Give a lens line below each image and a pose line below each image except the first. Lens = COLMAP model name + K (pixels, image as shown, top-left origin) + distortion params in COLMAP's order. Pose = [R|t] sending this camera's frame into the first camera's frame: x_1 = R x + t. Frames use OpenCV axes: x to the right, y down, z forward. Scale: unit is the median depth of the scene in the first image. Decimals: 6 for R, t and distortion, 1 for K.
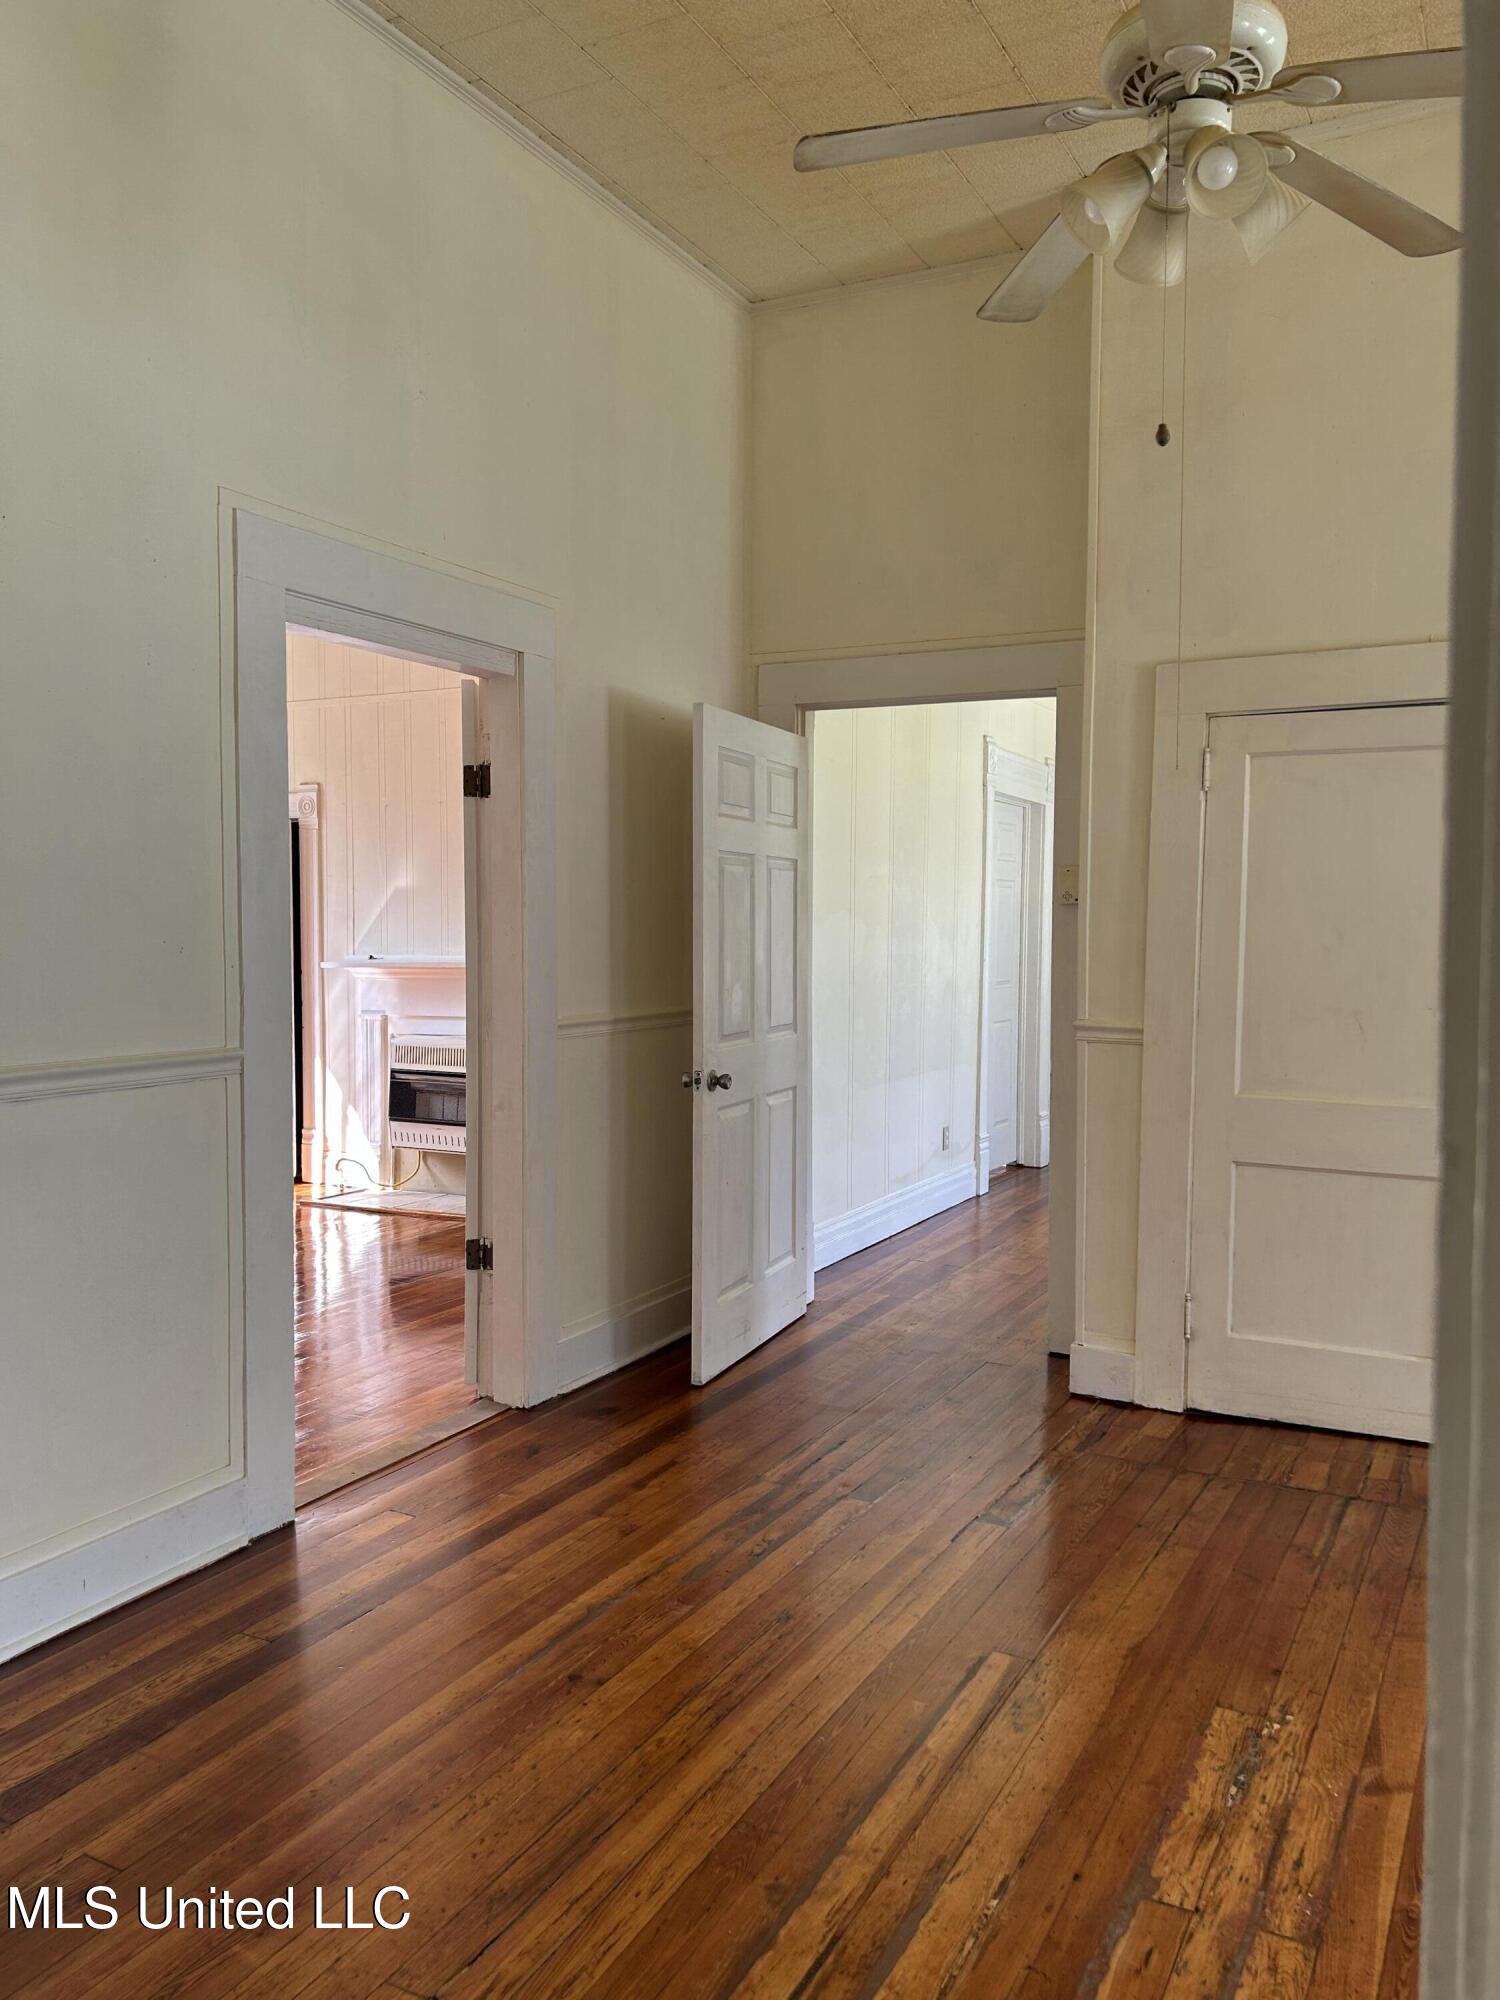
lens RADIAL K [[1503.6, 0, 746.2], [0, 1503.6, 995.3], [0, 0, 1]] dist [0.038081, -0.041604]
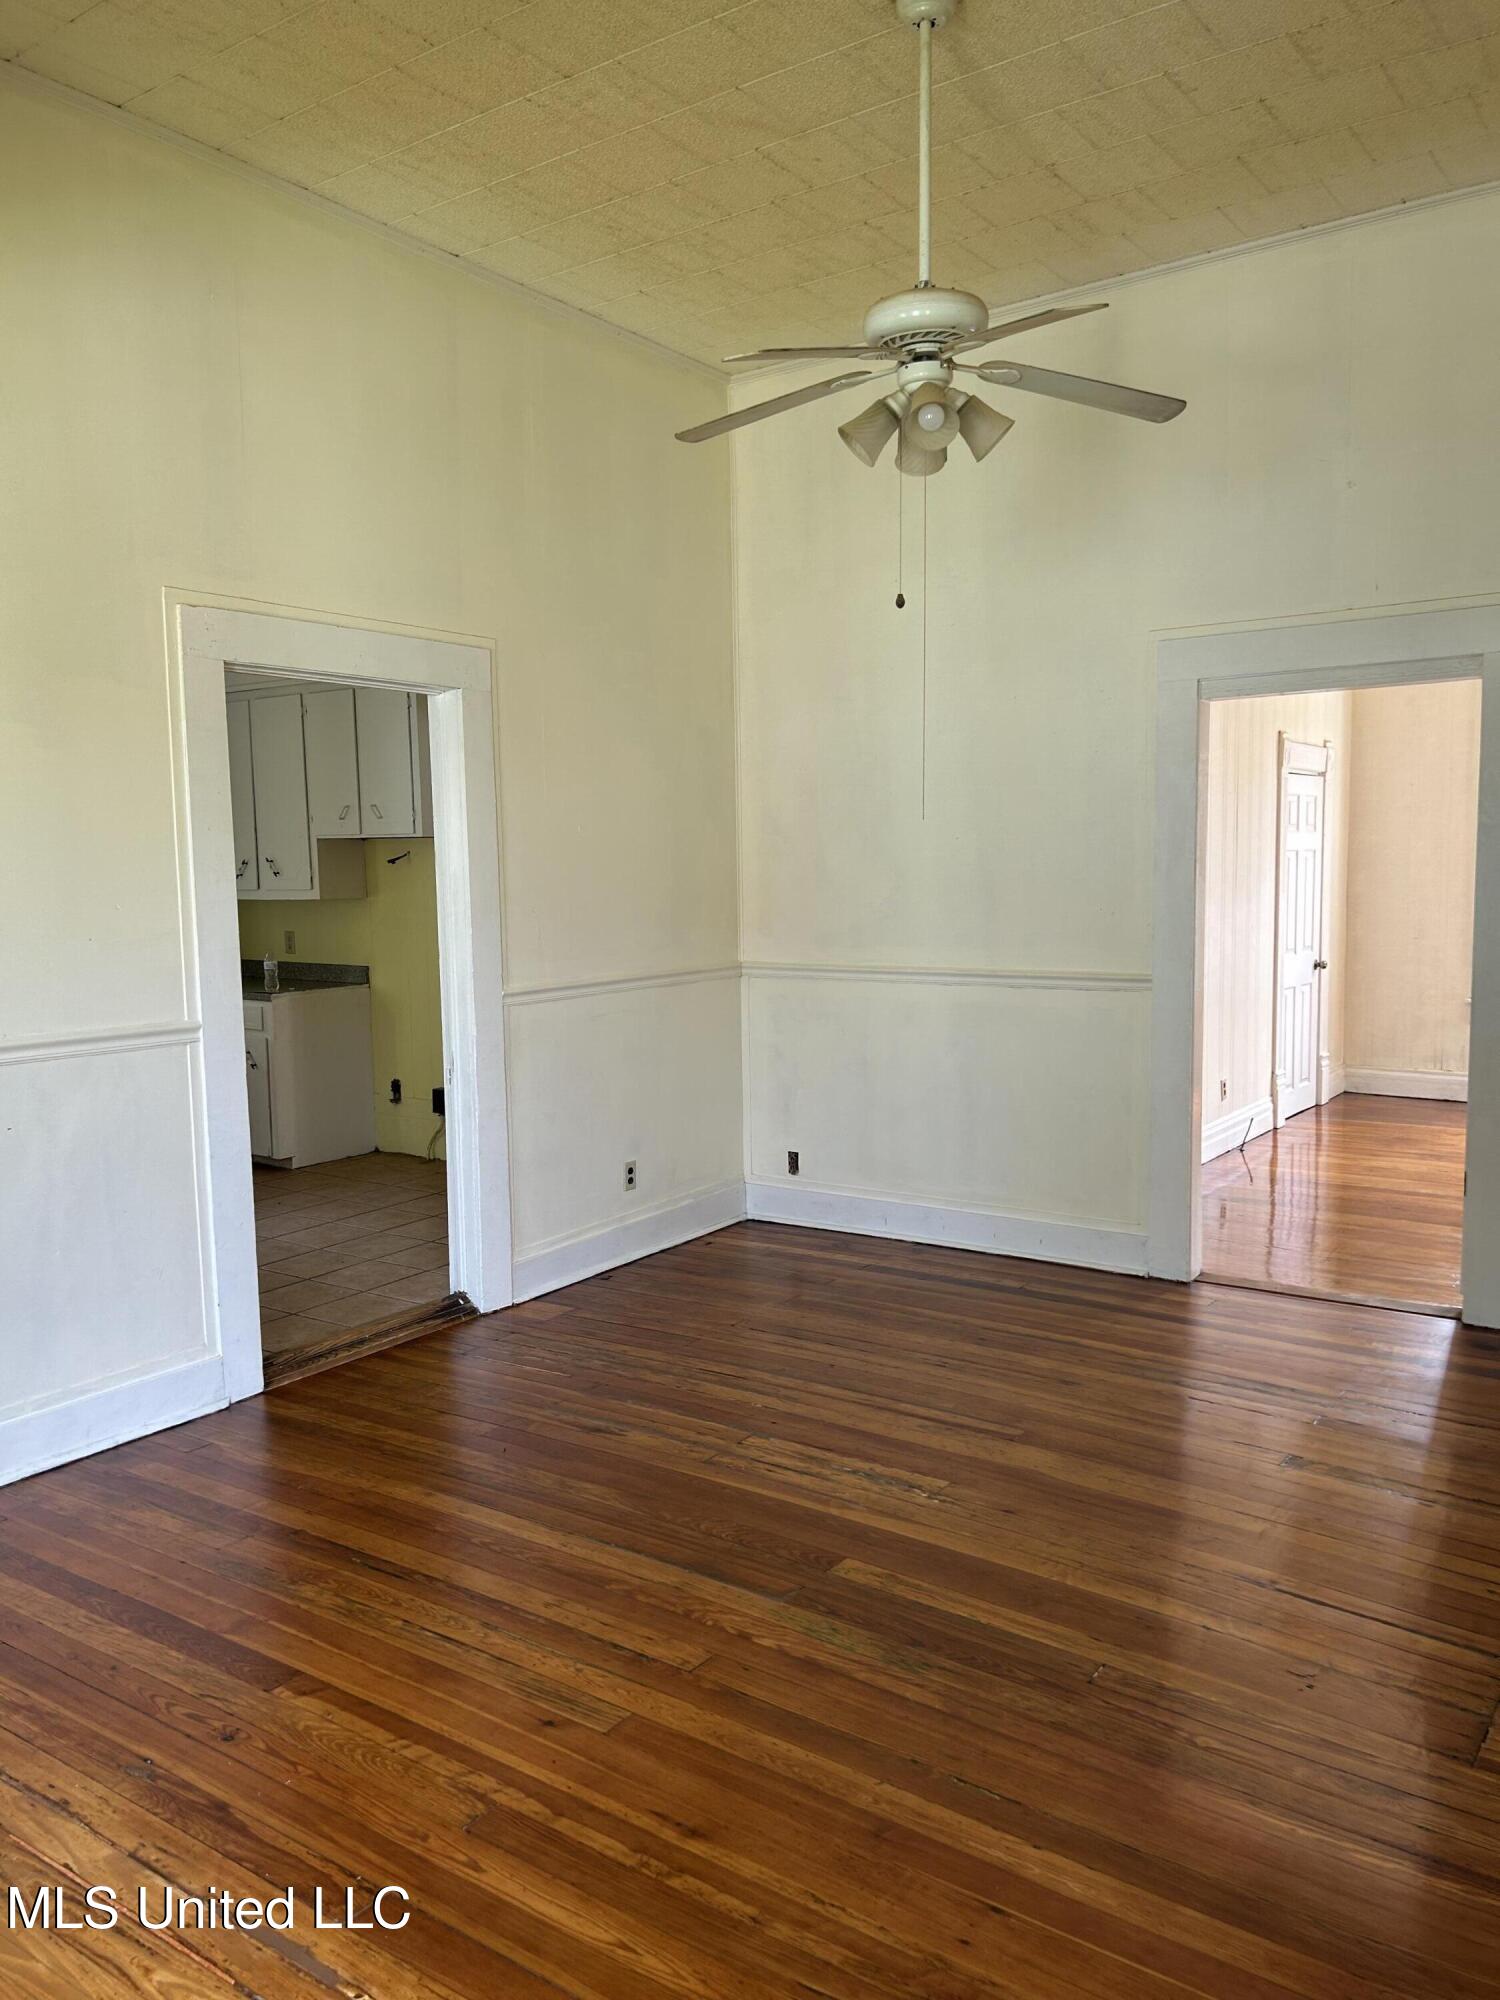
lens RADIAL K [[1503.6, 0, 757.6], [0, 1503.6, 1020.3], [0, 0, 1]] dist [0.038081, -0.041604]
pose [[-0.110806, 0.108962, -0.987851, 1.817018], [-0.037462, 0.992807, 0.113711, -0.115784], [0.993136, 0.049607, -0.105927, 1.037481]]
